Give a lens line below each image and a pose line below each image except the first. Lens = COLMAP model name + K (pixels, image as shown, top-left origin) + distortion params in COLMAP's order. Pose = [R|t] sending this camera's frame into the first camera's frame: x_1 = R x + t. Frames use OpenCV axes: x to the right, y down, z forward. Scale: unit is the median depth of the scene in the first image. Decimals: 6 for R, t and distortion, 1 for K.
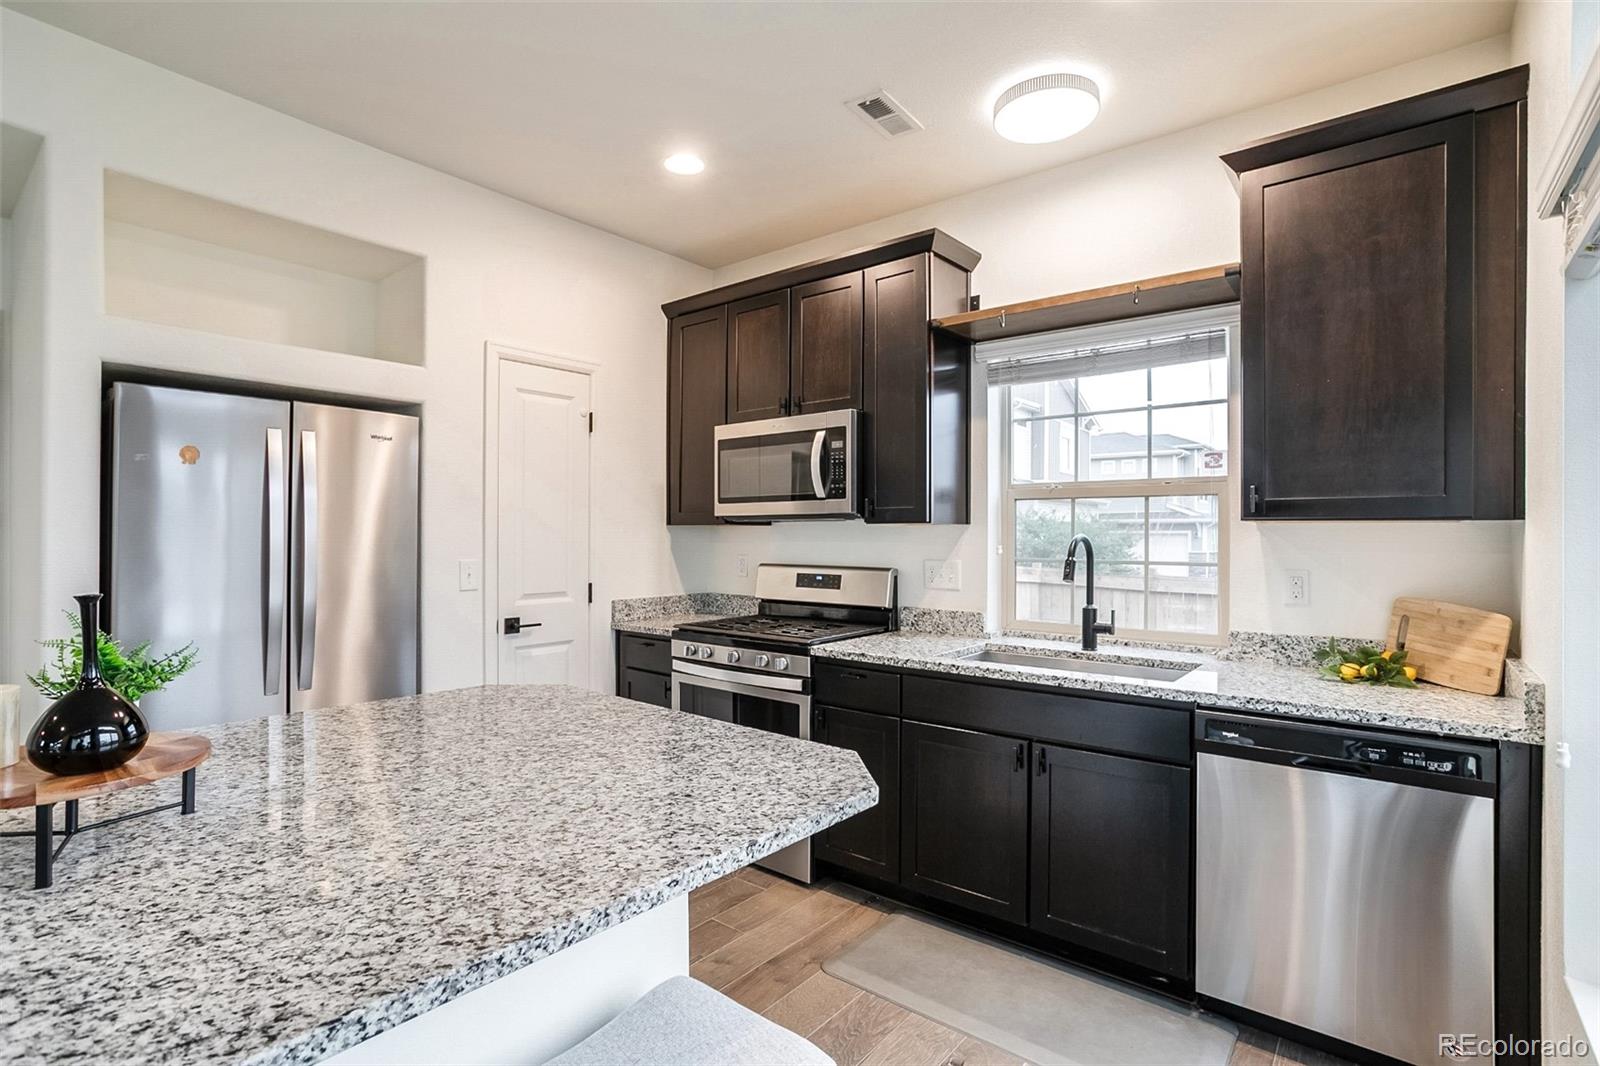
lens RADIAL K [[774.7, 0, 783.8], [0, 774.7, 534.5], [0, 0, 1]] dist [-0.040347, 0.020753]
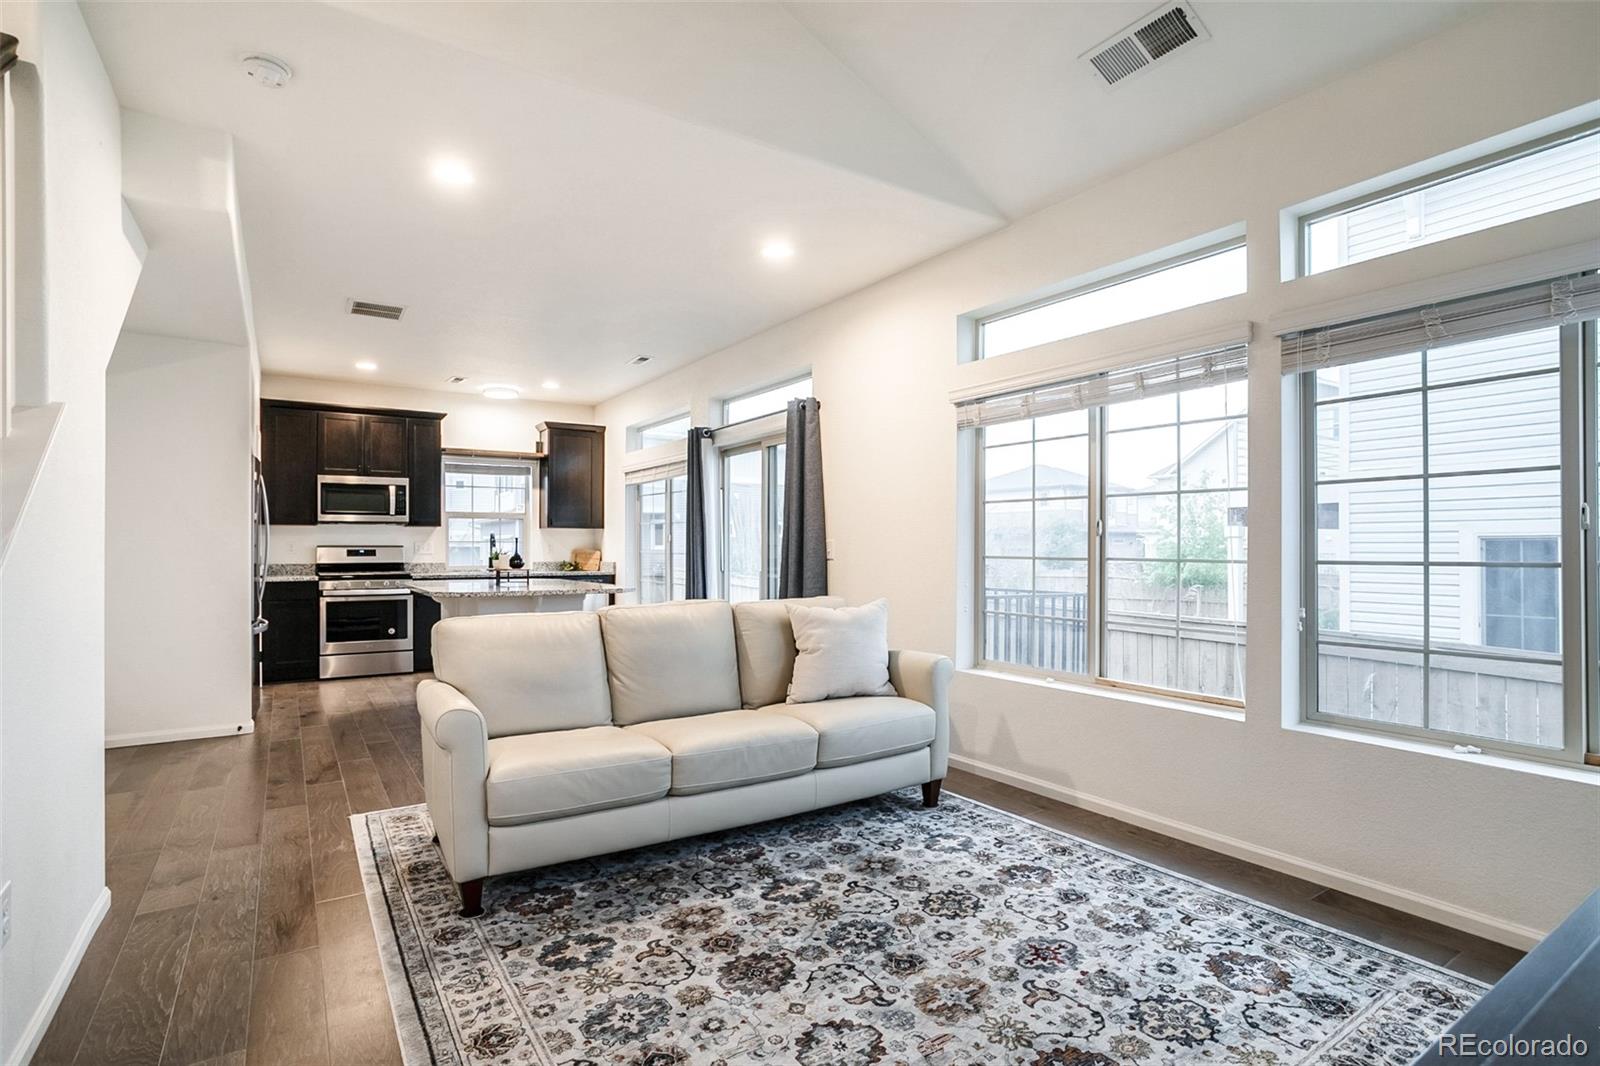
lens RADIAL K [[774.7, 0, 803.2], [0, 774.7, 549.6], [0, 0, 1]] dist [-0.040347, 0.020753]
pose [[0.279375, -0.008593, 0.960144, -1.974478], [0.001428, 0.999963, 0.008533, 0.042596], [-0.960181, -0.001013, 0.279376, -0.897036]]
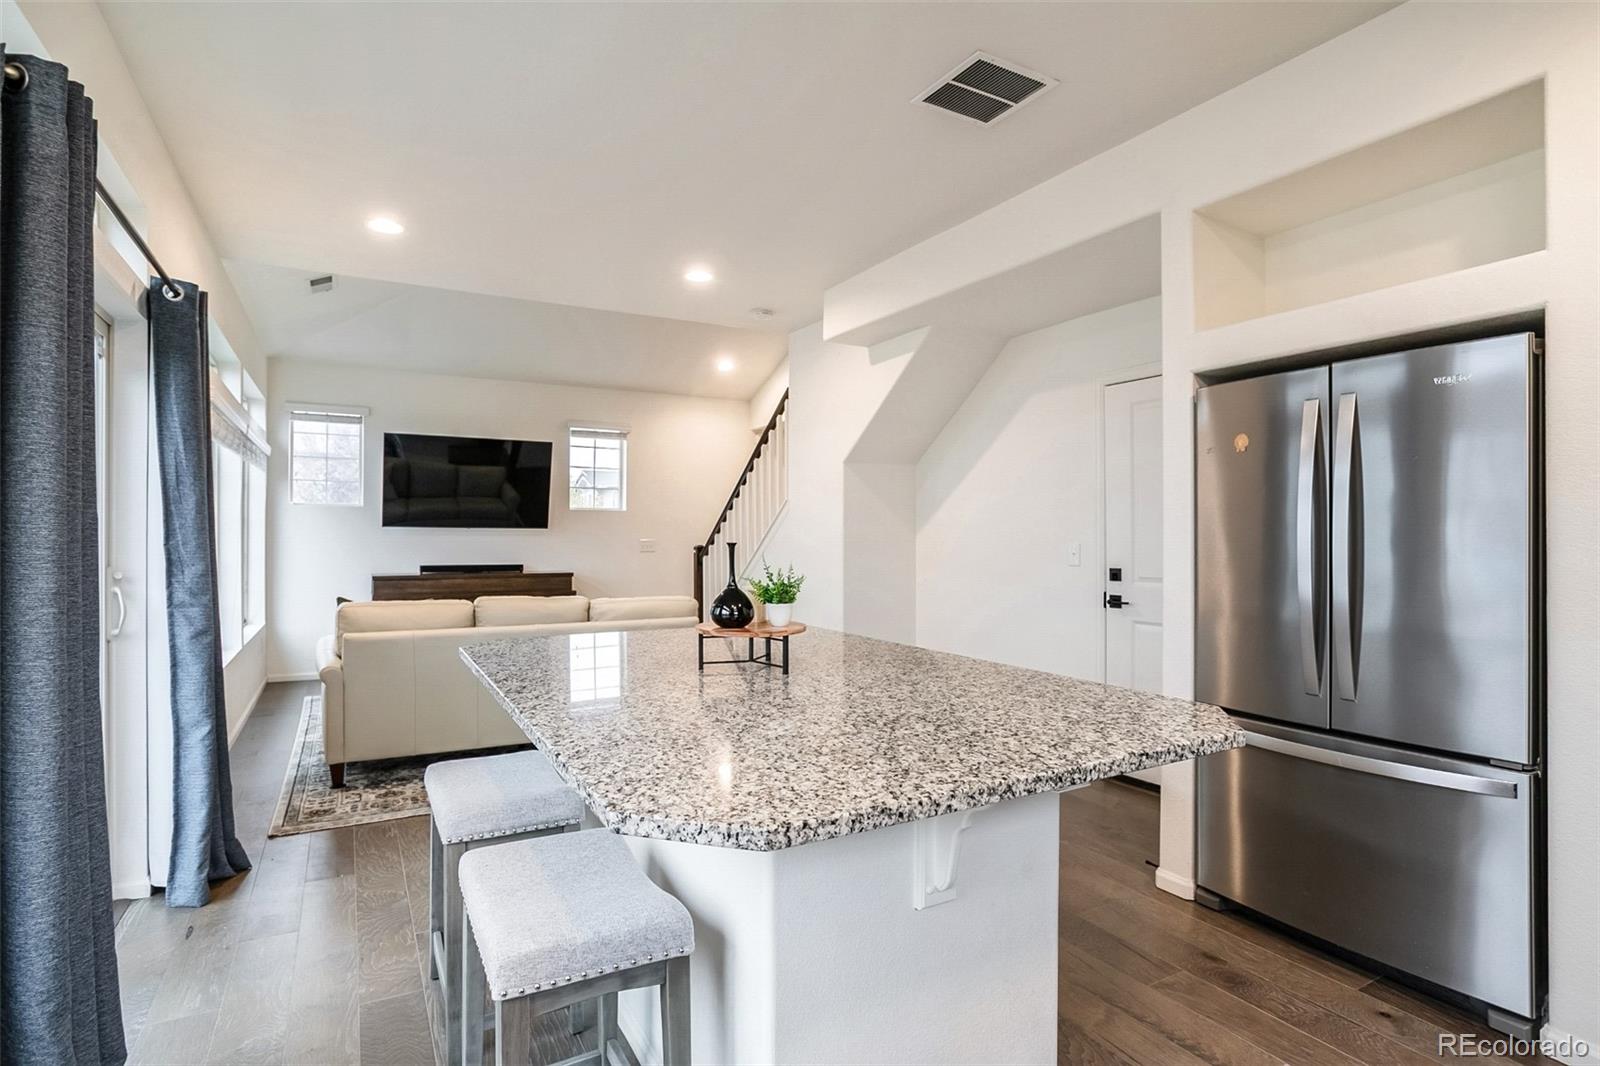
lens RADIAL K [[824.5, 0, 796.9], [0, 824.5, 529.3], [0, 0, 1]] dist [-0.053097, -0.000398]
pose [[-0.361238, -0.013454, -0.932377, 0.371669], [-0.000429, 0.999898, -0.014262, 0.025345], [0.932474, -0.004752, -0.361207, 0.664848]]
